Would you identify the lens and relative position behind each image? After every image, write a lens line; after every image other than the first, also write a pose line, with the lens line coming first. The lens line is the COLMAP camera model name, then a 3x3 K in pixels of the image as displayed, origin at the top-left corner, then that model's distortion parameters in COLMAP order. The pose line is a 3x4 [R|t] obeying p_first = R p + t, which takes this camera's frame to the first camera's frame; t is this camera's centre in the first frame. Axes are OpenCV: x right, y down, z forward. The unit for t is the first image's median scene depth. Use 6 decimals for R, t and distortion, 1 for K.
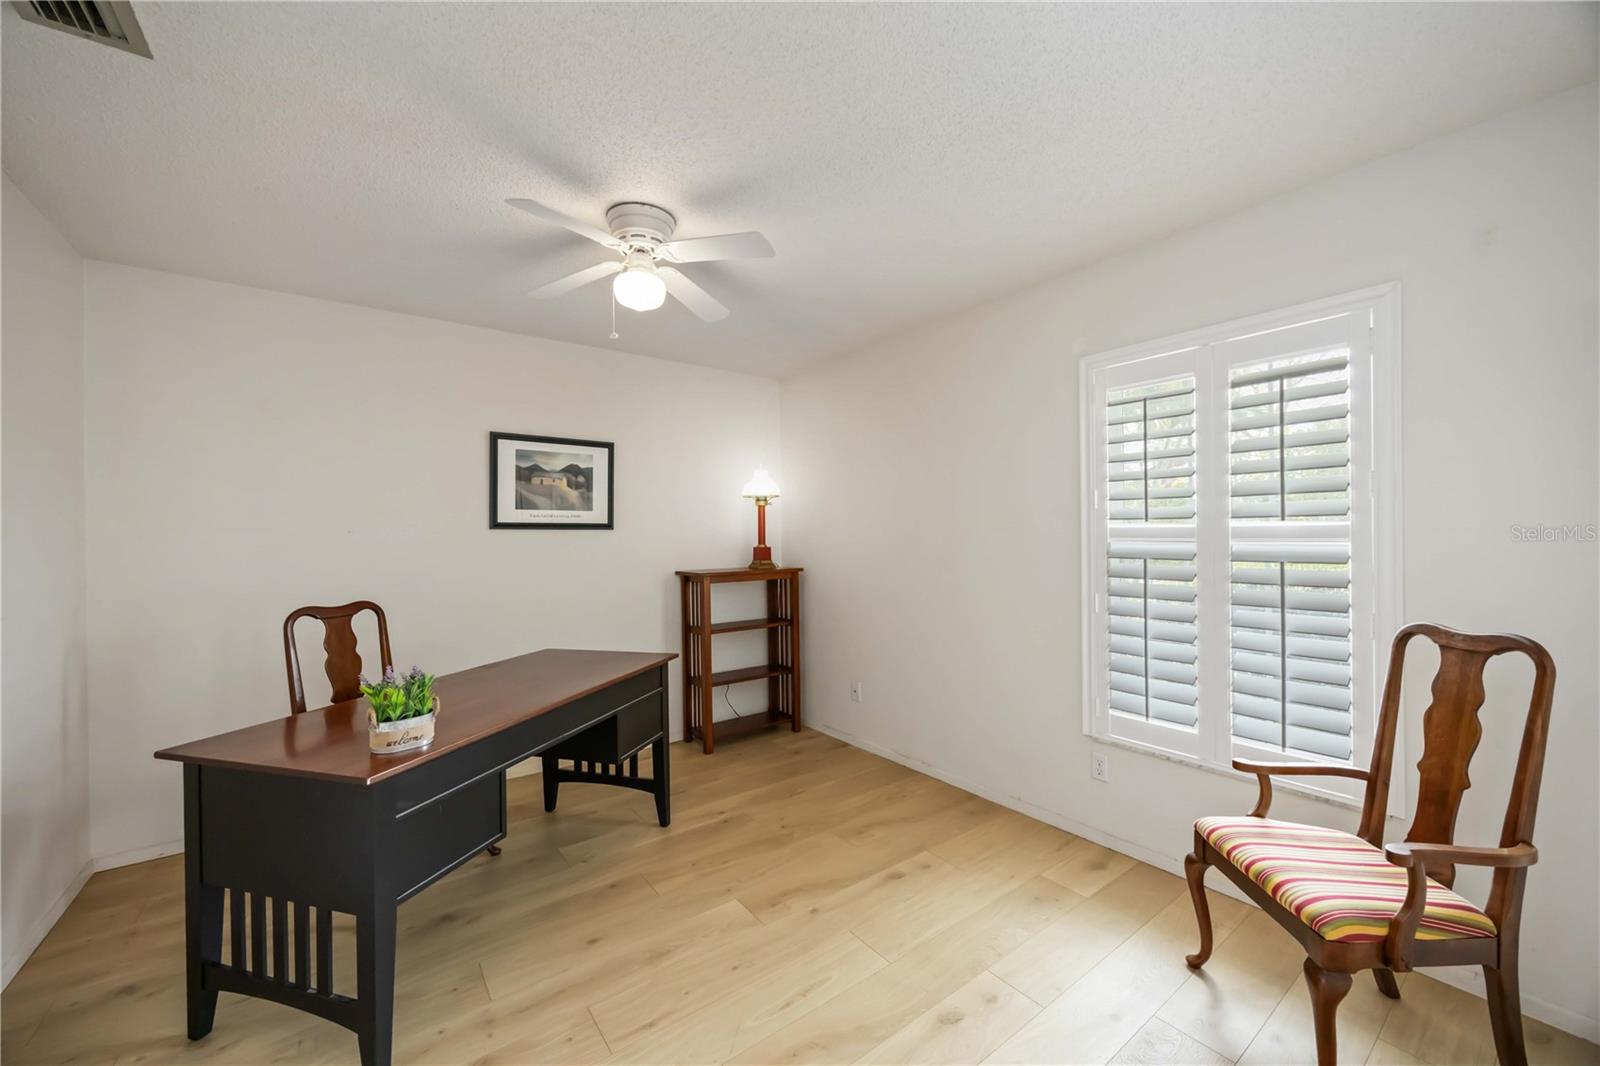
lens RADIAL K [[613.5, 0, 795.1], [0, 613.5, 532.0], [0, 0, 1]] dist [-0.000593, -0.000094]
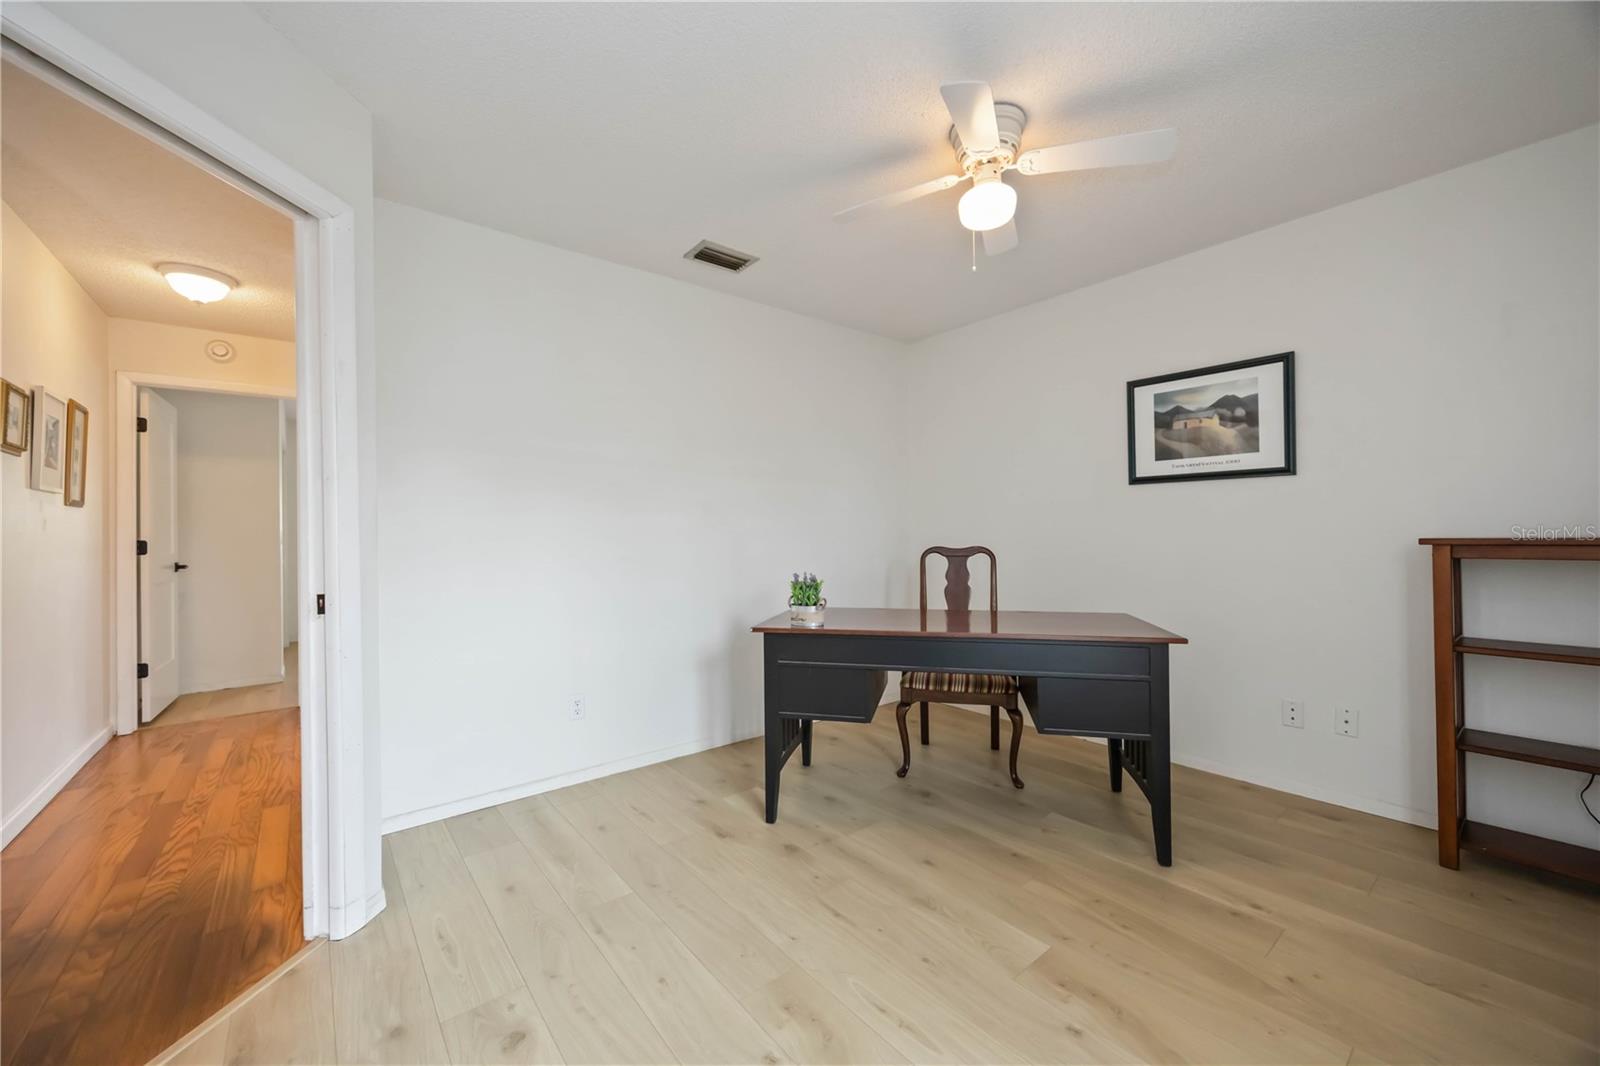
lens RADIAL K [[613.5, 0, 795.1], [0, 613.5, 532.0], [0, 0, 1]] dist [-0.000593, -0.000094]
pose [[0.037429, 0.004425, -0.999290, 0.514826], [0.015935, 0.999860, 0.005025, 0.065520], [0.999172, -0.016112, 0.037353, 0.535796]]
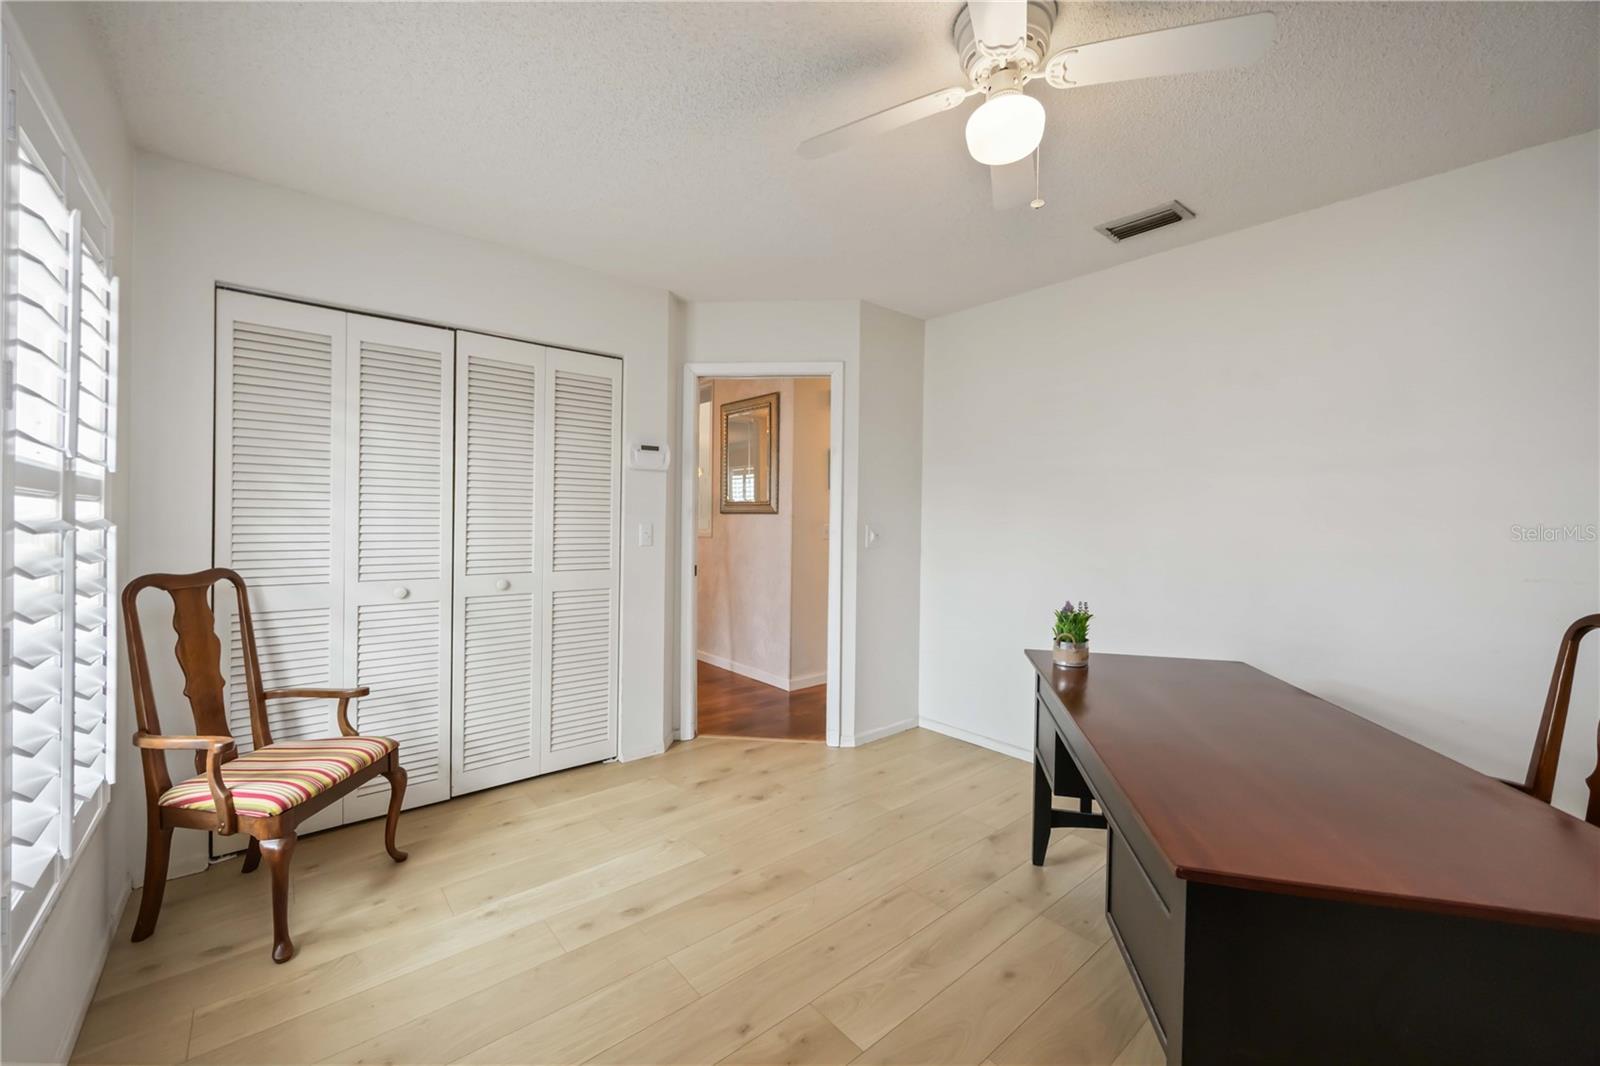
lens RADIAL K [[620.9, 0, 800.0], [0, 620.9, 533.0], [0, 0, 1]] dist [-0.001094, -0.000160]
pose [[-0.996926, -0.007891, -0.077954, 0.021667], [-0.009439, 0.999765, 0.019507, 0.030715], [0.077782, 0.020183, -0.996766, 1.317033]]
